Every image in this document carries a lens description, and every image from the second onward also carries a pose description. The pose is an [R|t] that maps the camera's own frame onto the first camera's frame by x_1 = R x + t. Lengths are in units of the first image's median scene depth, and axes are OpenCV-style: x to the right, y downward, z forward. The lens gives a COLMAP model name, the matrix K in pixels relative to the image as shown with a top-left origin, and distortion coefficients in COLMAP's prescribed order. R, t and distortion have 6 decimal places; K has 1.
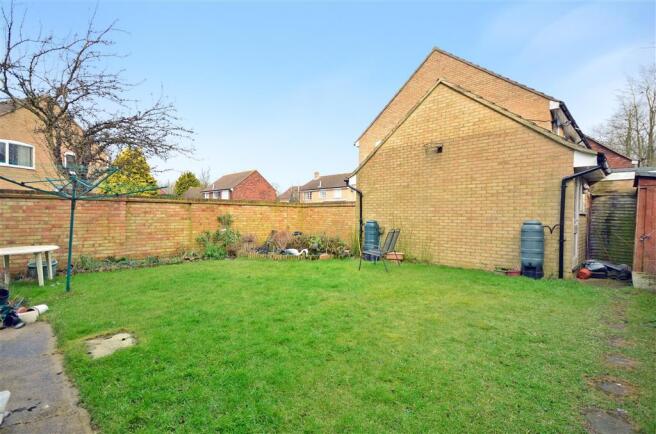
lens RADIAL K [[346.2, 0, 324.6], [0, 346.2, 219.0], [0, 0, 1]] dist [0.004363, 0.000086]
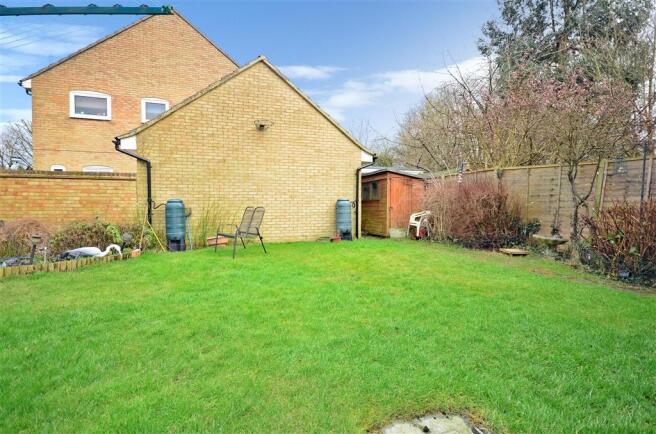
lens RADIAL K [[327.4, 0, 349.6], [0, 327.4, 208.2], [0, 0, 1]] dist [0.003651, 0.000404]
pose [[0.387966, -0.022317, 0.921403, -0.412561], [0.010354, 0.999749, 0.019854, 0.014150], [-0.921615, 0.001837, 0.388100, 0.368852]]
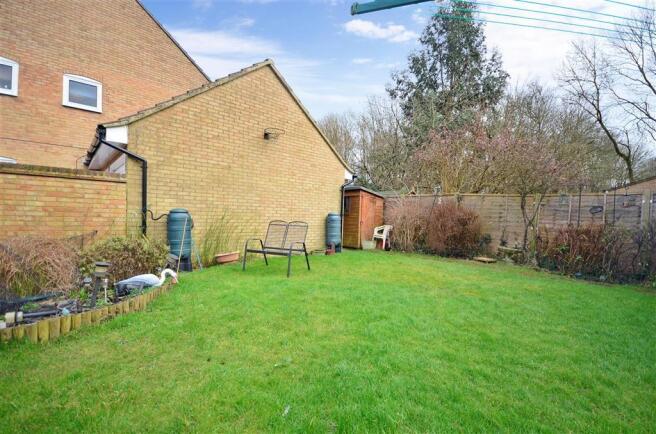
lens RADIAL K [[291.5, 0, 344.2], [0, 291.5, 222.1], [0, 0, 1]] dist [-0.002980, -0.005315]
pose [[-0.015652, -0.032246, 0.999357, -0.437476], [-0.024524, 0.999192, 0.031856, 0.003454], [-0.999577, -0.024010, -0.016430, 0.734450]]
